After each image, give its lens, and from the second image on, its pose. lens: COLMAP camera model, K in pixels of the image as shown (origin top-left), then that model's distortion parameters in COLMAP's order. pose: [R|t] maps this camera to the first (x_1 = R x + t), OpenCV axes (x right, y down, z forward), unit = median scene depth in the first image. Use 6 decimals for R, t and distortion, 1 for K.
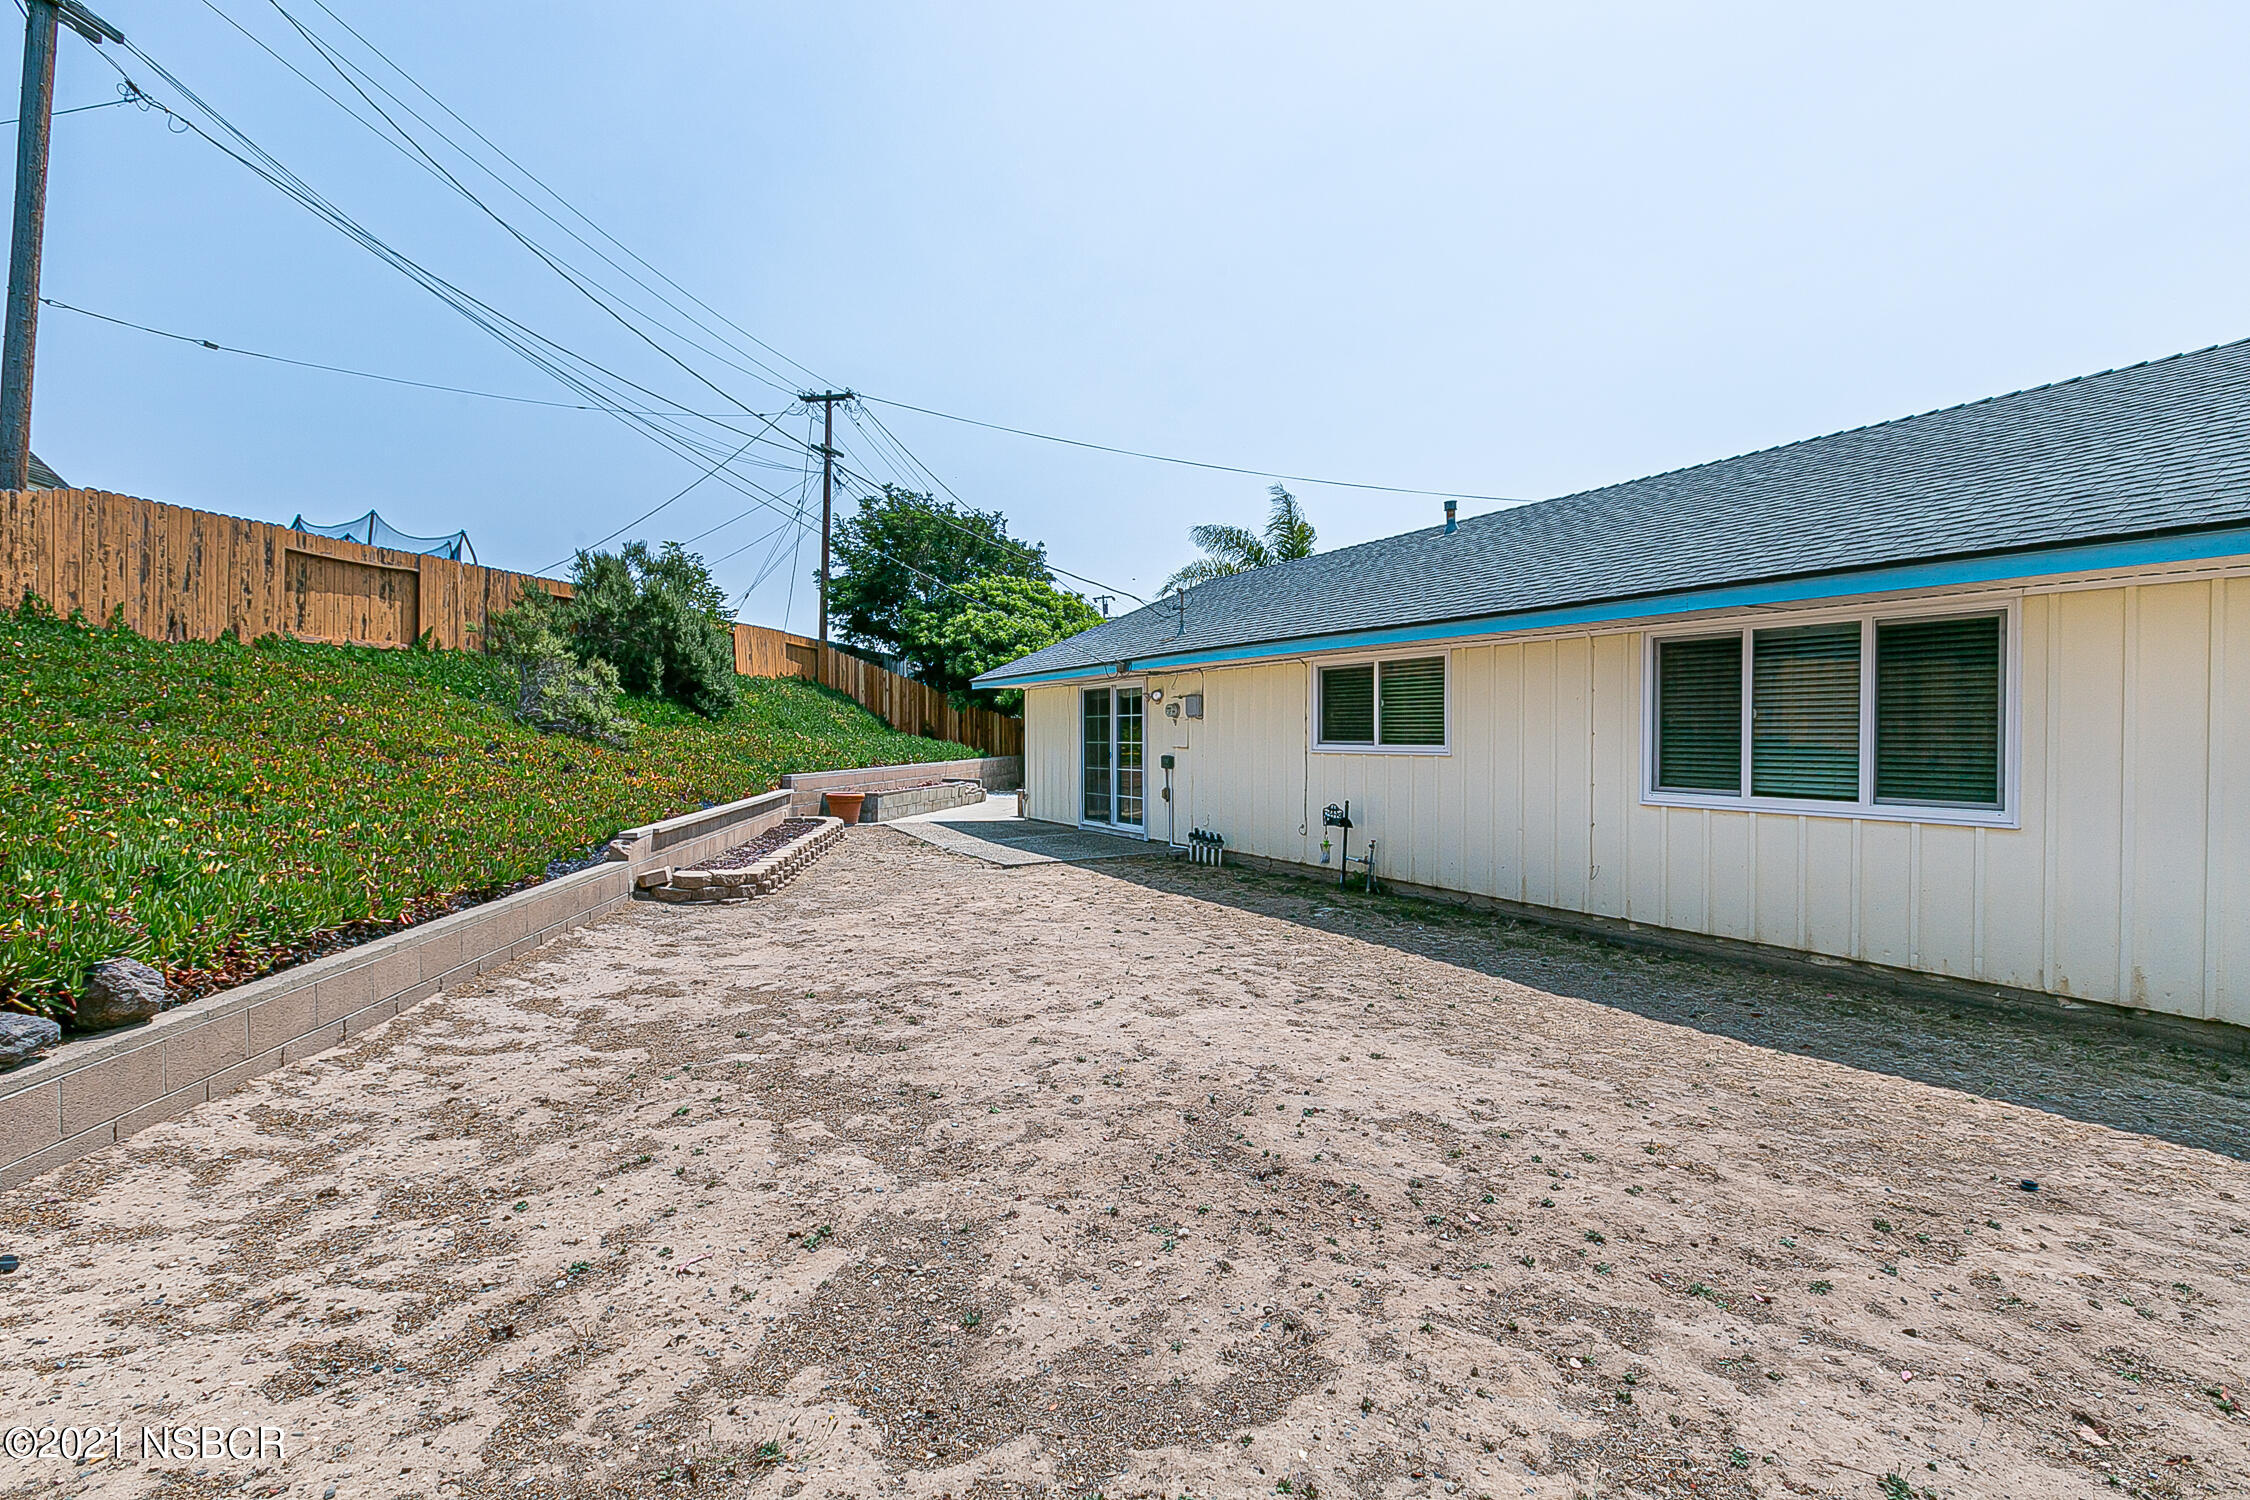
lens RADIAL K [[1033.9, 0, 1127.0], [0, 1033.9, 743.3], [0, 0, 1]] dist [-0.002707, -0.000299]
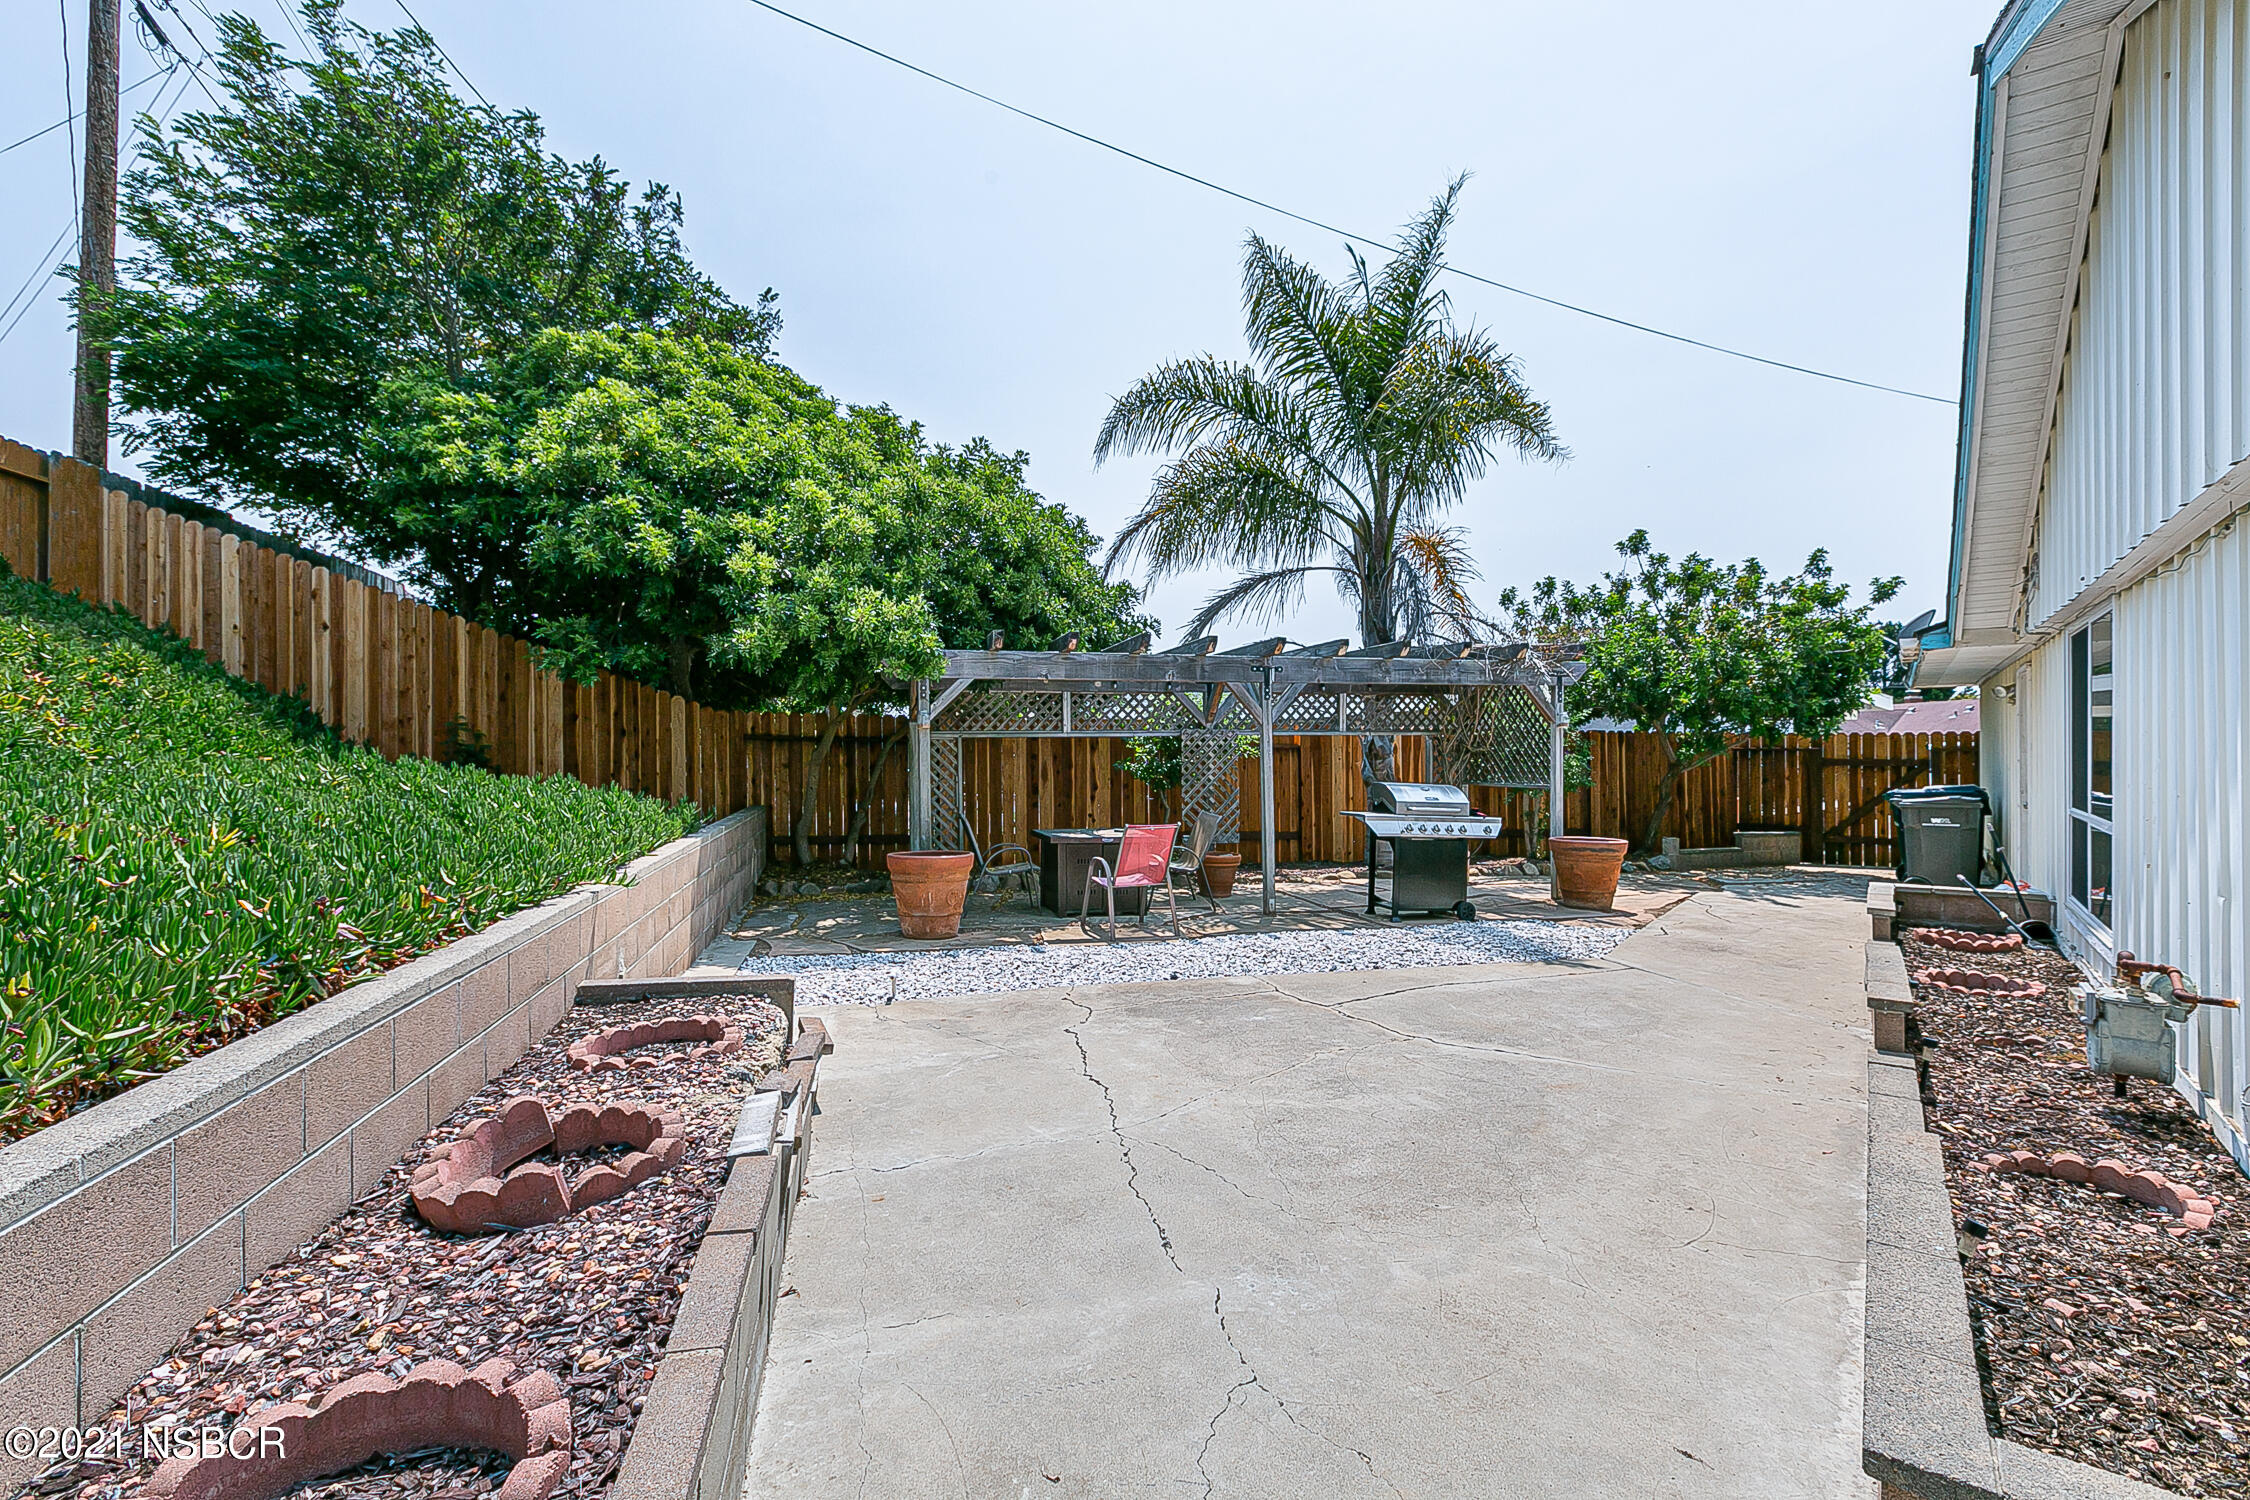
lens RADIAL K [[1010.1, 0, 1115.1], [0, 1010.1, 776.8], [0, 0, 1]] dist [-0.004645, 0.000003]
pose [[0.913463, -0.005333, 0.406886, -0.126655], [0.008056, 0.999955, -0.004980, 0.003394], [-0.406841, 0.007827, 0.913465, 0.583062]]
